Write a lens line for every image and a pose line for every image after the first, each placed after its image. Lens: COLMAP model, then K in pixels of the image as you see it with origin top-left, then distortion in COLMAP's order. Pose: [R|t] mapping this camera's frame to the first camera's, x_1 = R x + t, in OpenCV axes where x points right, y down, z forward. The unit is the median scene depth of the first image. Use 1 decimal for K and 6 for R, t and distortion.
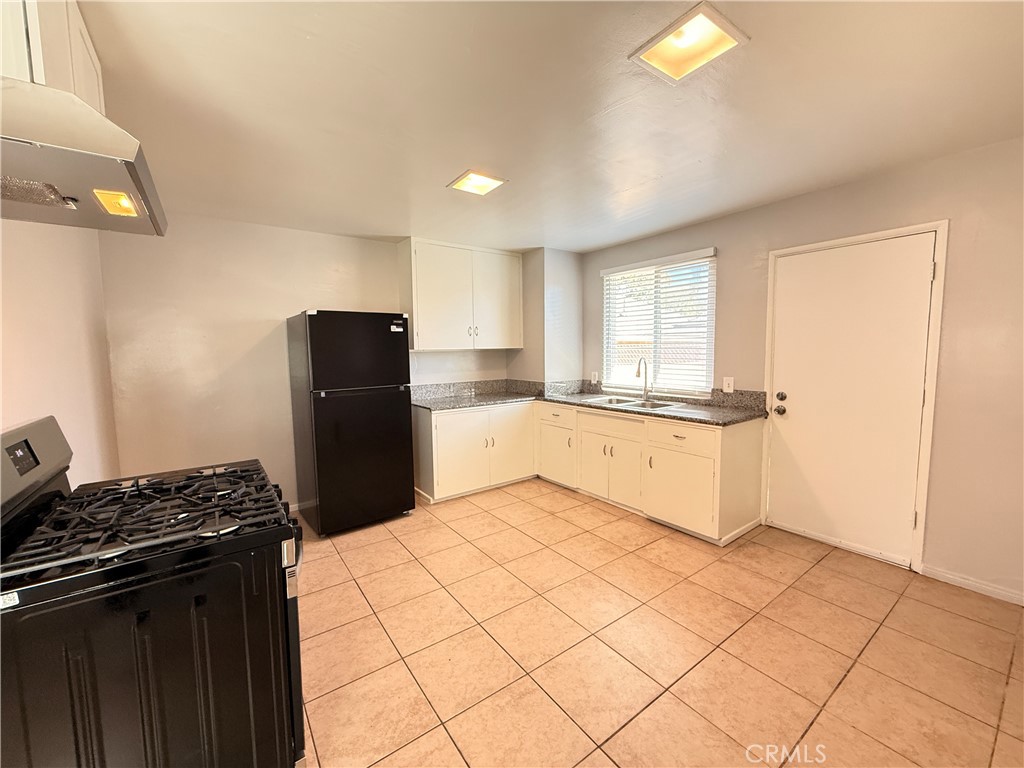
lens RADIAL K [[409.6, 0, 510.9], [0, 409.6, 380.5], [0, 0, 1]] dist [0.003826, -0.000076]
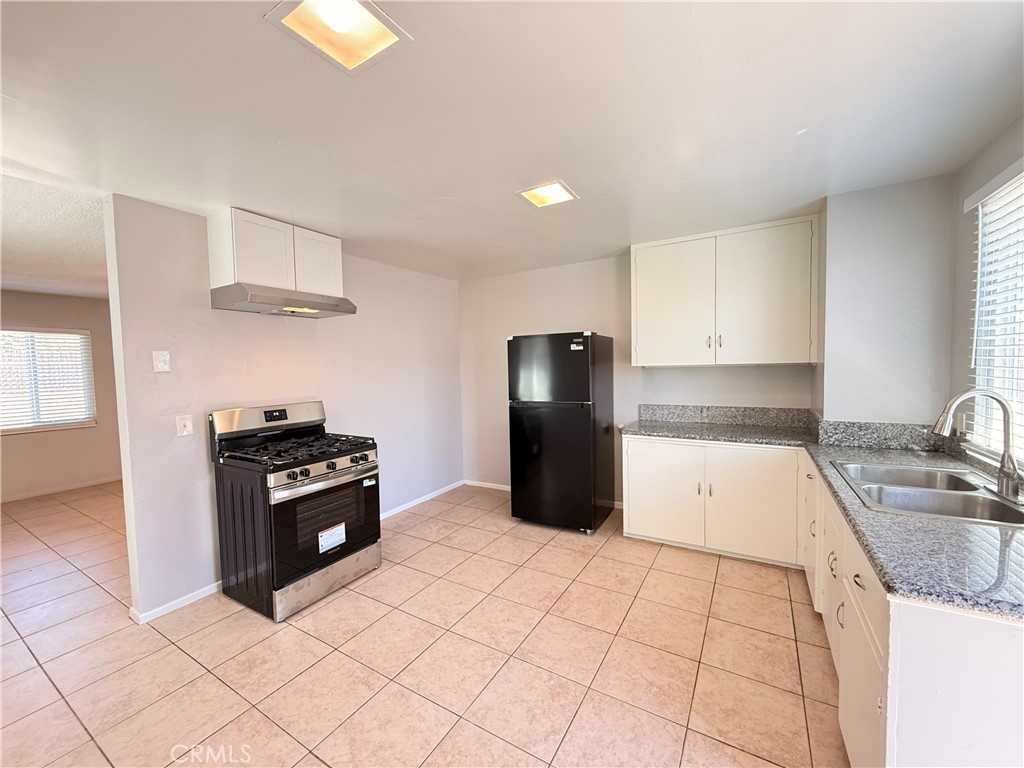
lens RADIAL K [[409.6, 0, 508.9], [0, 409.6, 386.6], [0, 0, 1]] dist [0.003826, -0.000076]
pose [[0.392442, 0.055479, -0.918102, 0.533162], [-0.051012, 0.997956, 0.038499, -0.053037], [0.918361, 0.031725, 0.394470, 0.401160]]
